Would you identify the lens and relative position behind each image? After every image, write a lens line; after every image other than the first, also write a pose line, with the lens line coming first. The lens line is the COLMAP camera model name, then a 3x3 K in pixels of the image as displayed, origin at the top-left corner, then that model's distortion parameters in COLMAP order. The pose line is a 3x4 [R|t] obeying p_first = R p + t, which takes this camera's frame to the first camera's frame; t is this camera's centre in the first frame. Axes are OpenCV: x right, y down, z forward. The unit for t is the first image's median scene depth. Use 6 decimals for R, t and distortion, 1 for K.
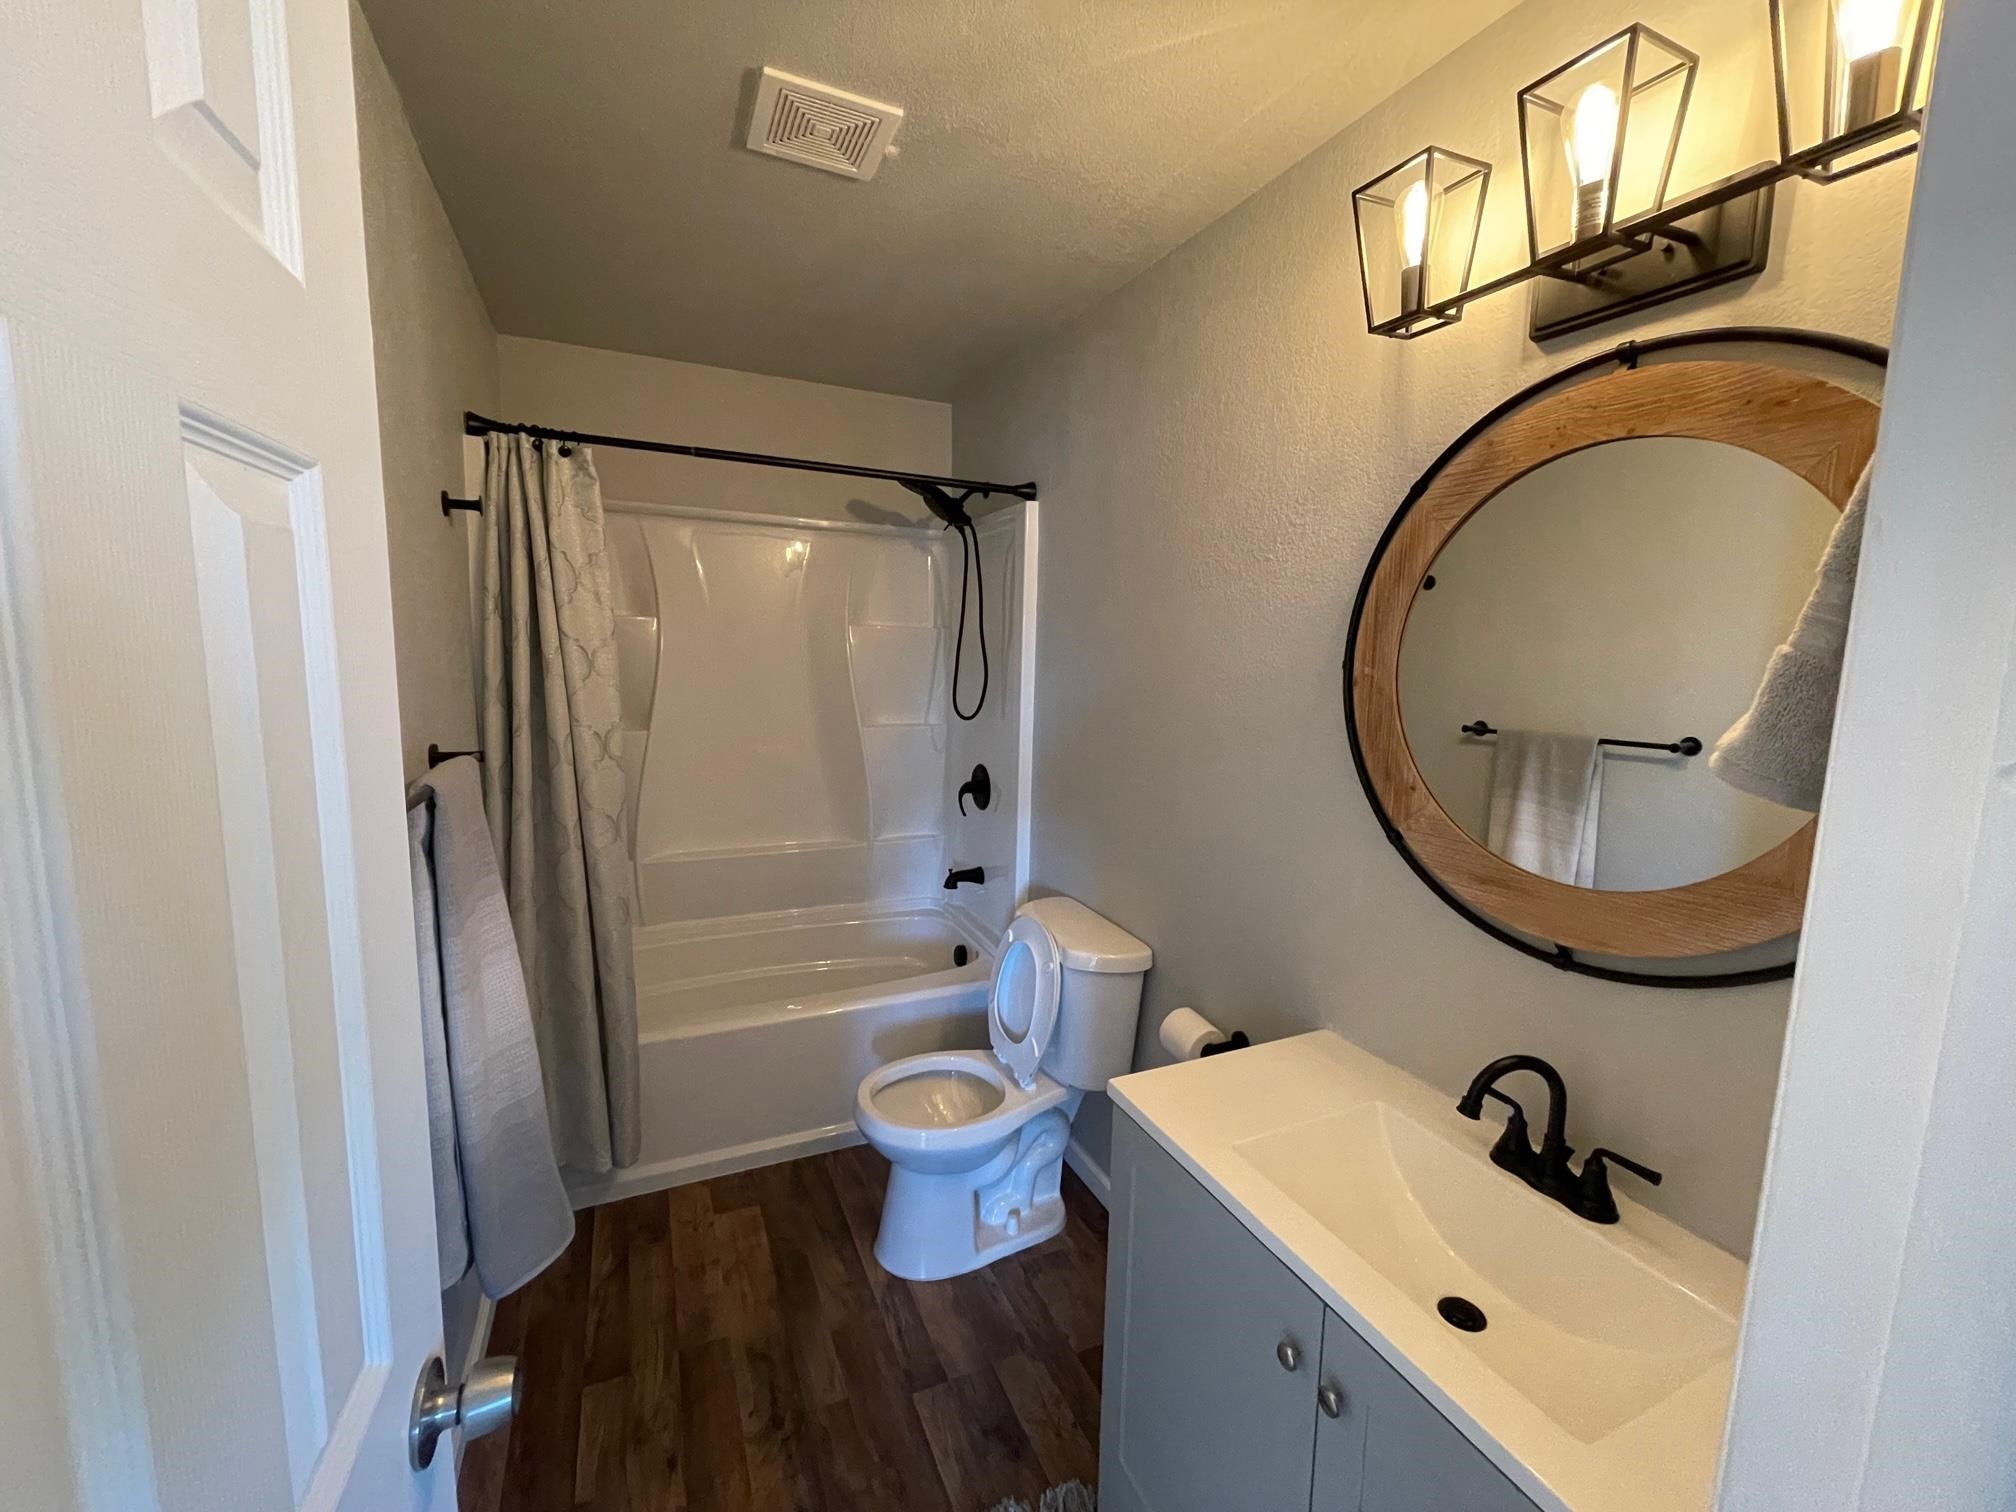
lens RADIAL K [[818.9, 0, 1008.0], [0, 818.9, 756.0], [0, 0, 1]] dist [-0.002924, 0.010577]
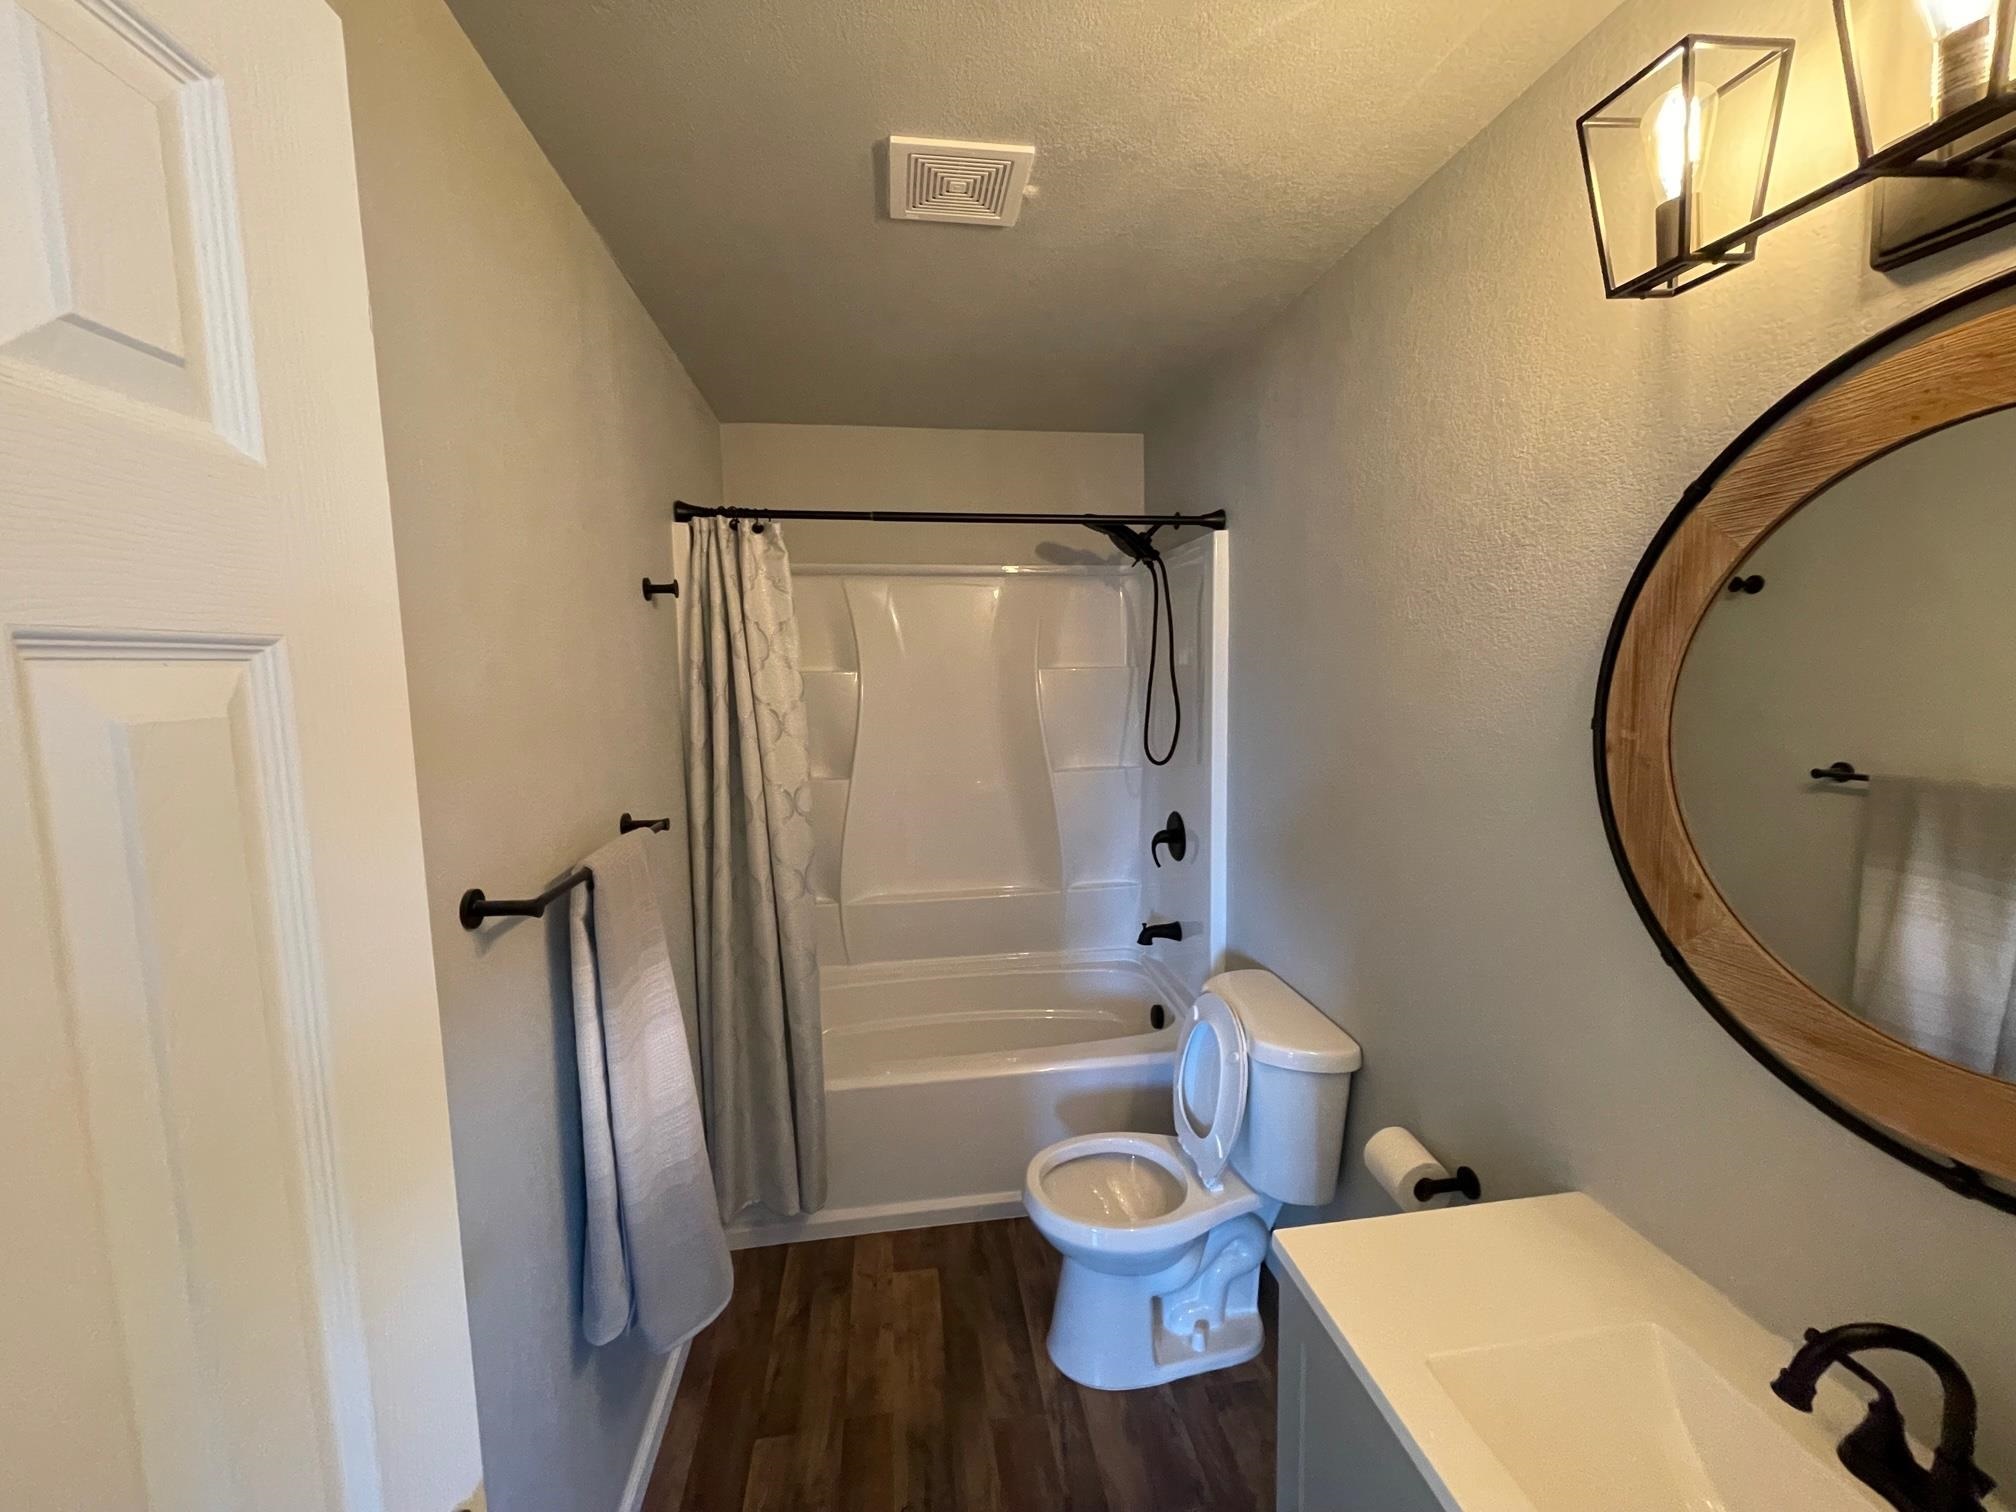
lens RADIAL K [[809.3, 0, 1021.4], [0, 809.3, 750.9], [0, 0, 1]] dist [0.000688, 0.000818]
pose [[0.959299, -0.012102, -0.282133, 0.085757], [0.005379, 0.999683, -0.024592, -0.055220], [0.282341, 0.022074, 0.959060, 0.093529]]
